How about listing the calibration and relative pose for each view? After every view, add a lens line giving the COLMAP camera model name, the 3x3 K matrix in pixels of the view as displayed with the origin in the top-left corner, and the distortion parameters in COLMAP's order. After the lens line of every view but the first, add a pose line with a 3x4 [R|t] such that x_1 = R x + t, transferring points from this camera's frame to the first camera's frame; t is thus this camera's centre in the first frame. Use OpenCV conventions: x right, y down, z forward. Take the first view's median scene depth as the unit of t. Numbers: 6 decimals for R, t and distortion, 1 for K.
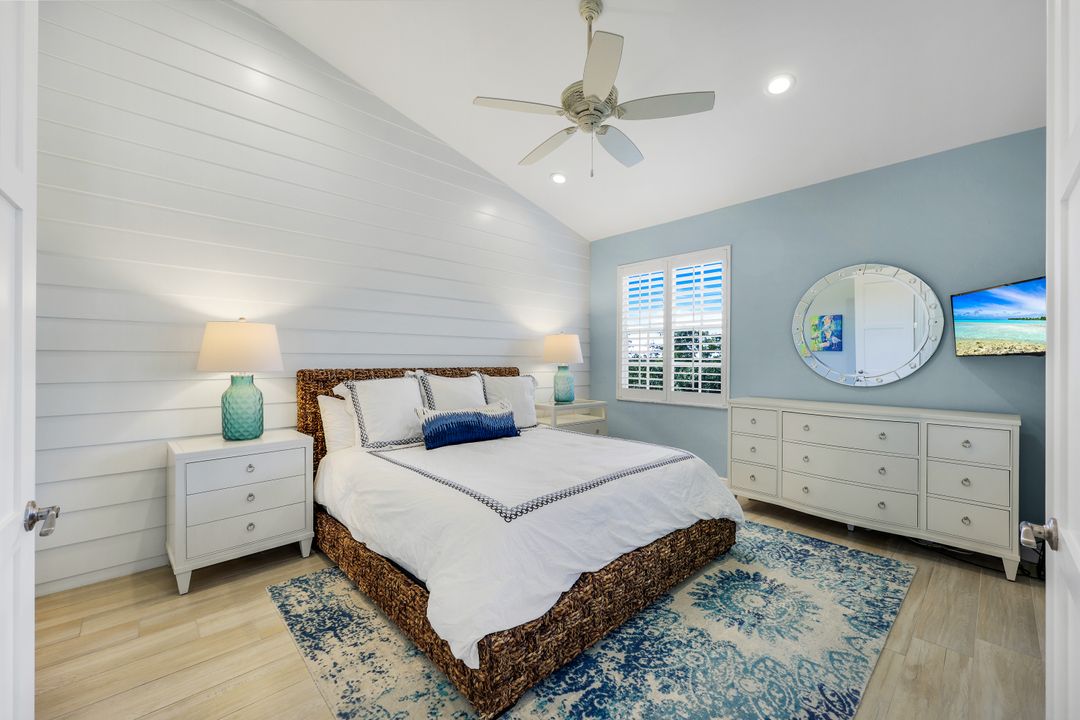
lens RADIAL K [[439.5, 0, 540.1], [0, 439.5, 359.3], [0, 0, 1]] dist [-0.002470, -0.000160]
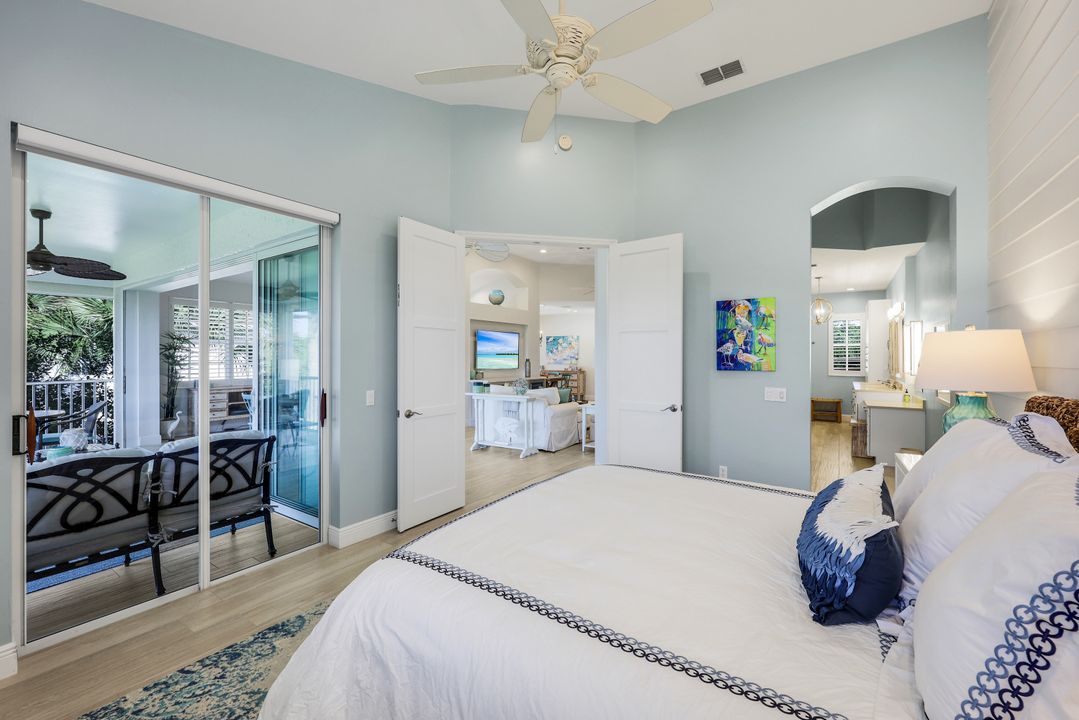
lens RADIAL K [[439.1, 0, 538.5], [0, 439.1, 356.9], [0, 0, 1]] dist [-0.002470, -0.000160]
pose [[-0.978626, -0.004689, -0.205596, 0.335637], [-0.005004, 0.999987, 0.001013, -0.039502], [0.205589, 0.002020, -0.978636, 1.911043]]
